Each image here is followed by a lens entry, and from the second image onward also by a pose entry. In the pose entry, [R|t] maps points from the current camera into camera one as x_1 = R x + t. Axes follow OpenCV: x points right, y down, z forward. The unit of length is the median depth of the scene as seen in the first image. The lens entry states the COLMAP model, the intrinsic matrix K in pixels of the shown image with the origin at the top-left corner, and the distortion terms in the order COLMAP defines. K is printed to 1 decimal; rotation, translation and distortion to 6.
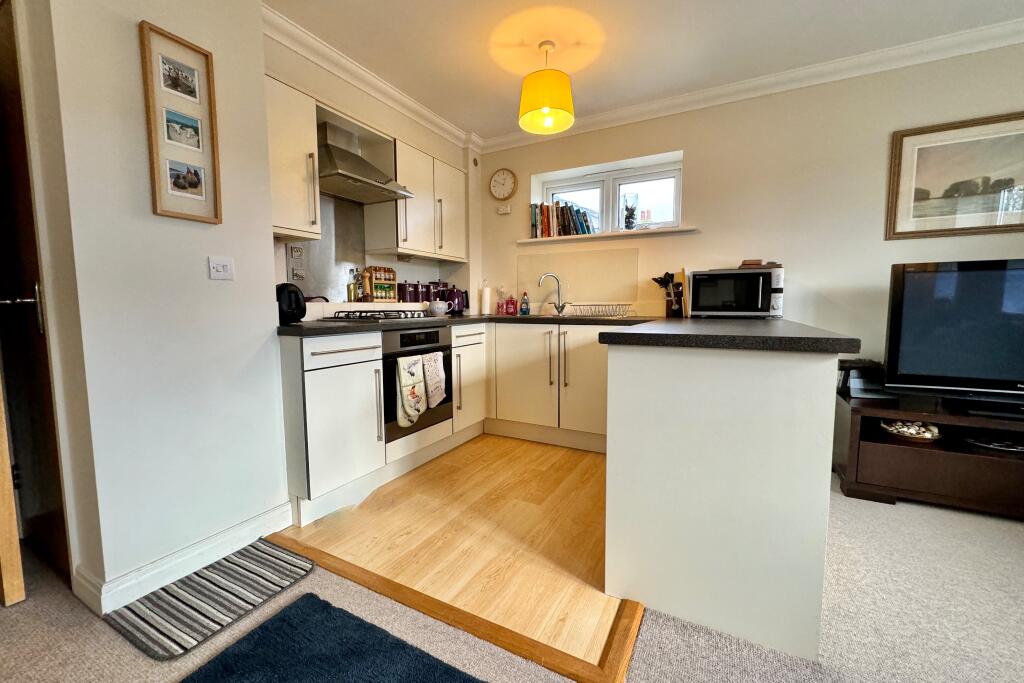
lens RADIAL K [[413.2, 0, 512.2], [0, 413.2, 338.5], [0, 0, 1]] dist [0.001106, 0.000170]
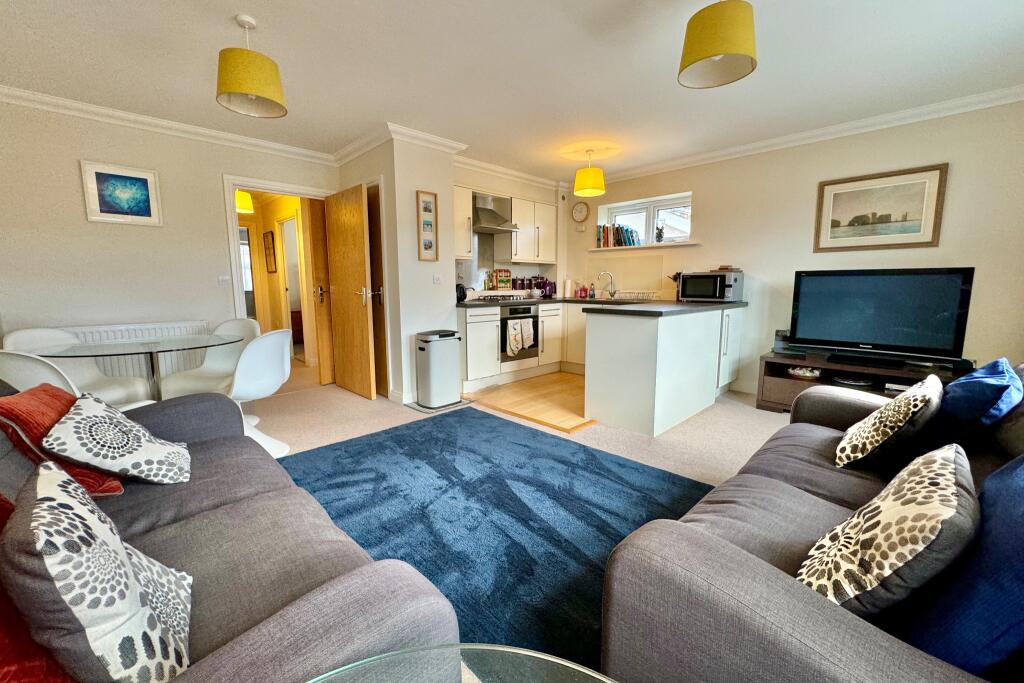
lens RADIAL K [[413.2, 0, 512.2], [0, 413.2, 338.5], [0, 0, 1]] dist [0.001106, 0.000170]
pose [[0.955031, 0.039862, -0.293814, 0.260567], [-0.025336, 0.998269, 0.053083, 0.023120], [0.295421, -0.043252, 0.954387, -0.703914]]
